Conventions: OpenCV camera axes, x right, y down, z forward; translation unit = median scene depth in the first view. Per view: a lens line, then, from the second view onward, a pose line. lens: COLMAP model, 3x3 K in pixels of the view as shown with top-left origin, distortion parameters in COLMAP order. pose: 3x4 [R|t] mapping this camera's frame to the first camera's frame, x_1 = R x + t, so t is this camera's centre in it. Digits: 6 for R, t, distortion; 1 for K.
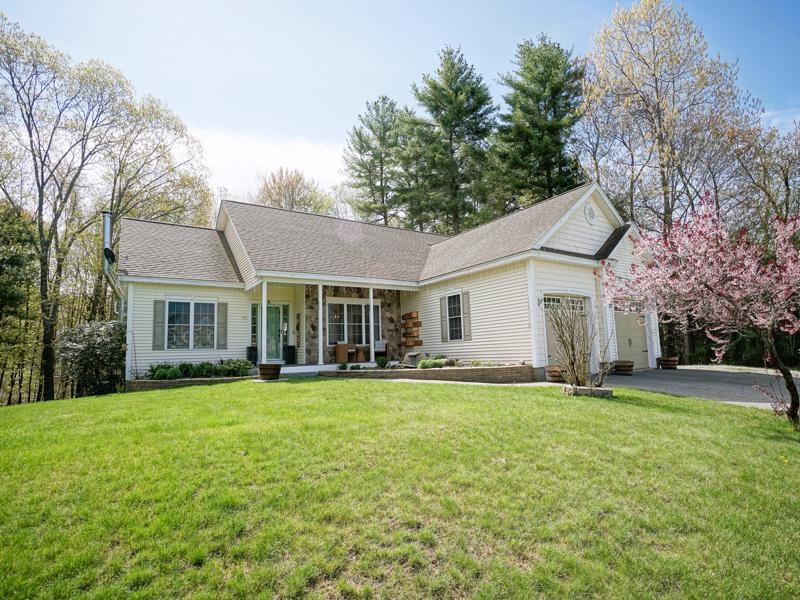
lens RADIAL K [[419.8, 0, 400.0], [0, 419.8, 300.0], [0, 0, 1]] dist [-0.026914, 0.001785]
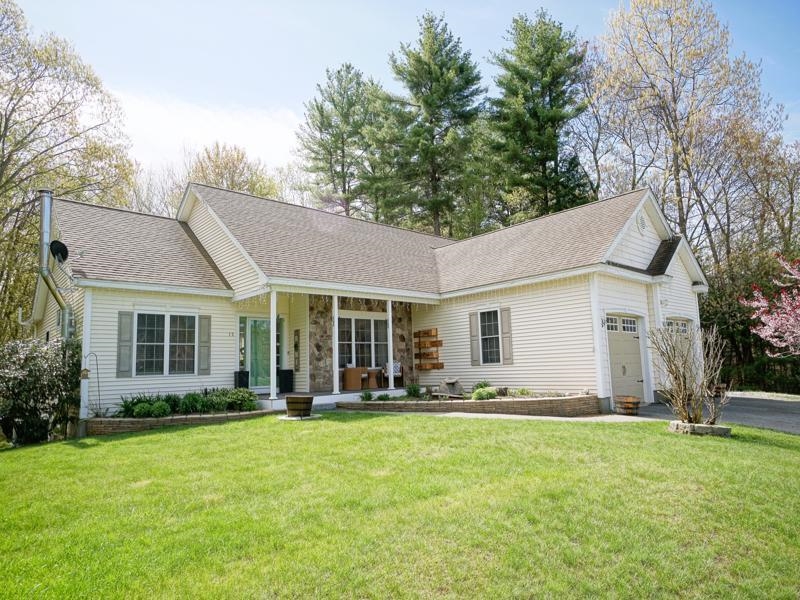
lens RADIAL K [[495.8, 0, 400.0], [0, 495.8, 300.0], [0, 0, 1]] dist [0.001403, -0.003815]
pose [[0.989071, 0.021396, 0.145877, -0.180505], [-0.019621, 0.999715, -0.013597, -0.015187], [-0.146126, 0.010587, 0.989209, 0.023087]]
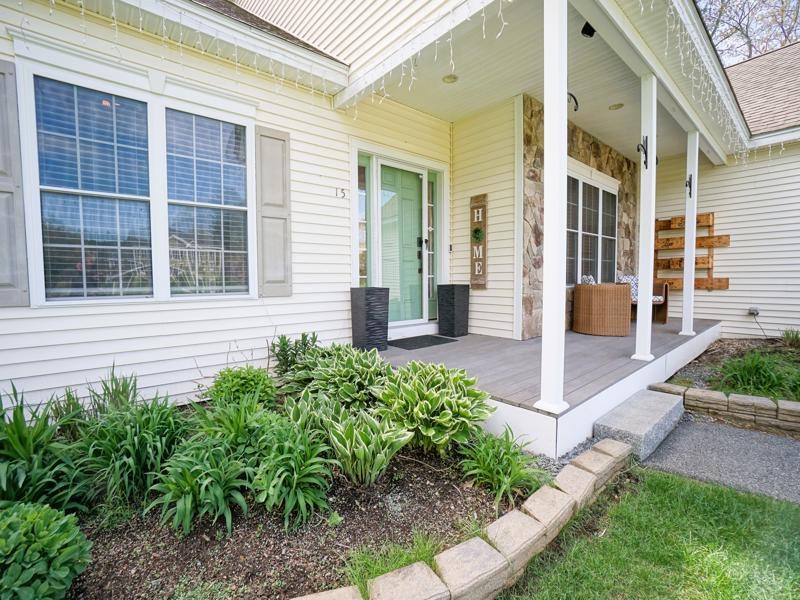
lens RADIAL K [[359.4, 0, 395.5], [0, 359.4, 286.8], [0, 0, 1]] dist [-0.038191, 0.000442]
pose [[0.992115, 0.026322, 0.122538, -0.336398], [-0.045885, 0.986102, 0.159680, 0.061786], [-0.116631, -0.164043, 0.979534, 0.674916]]
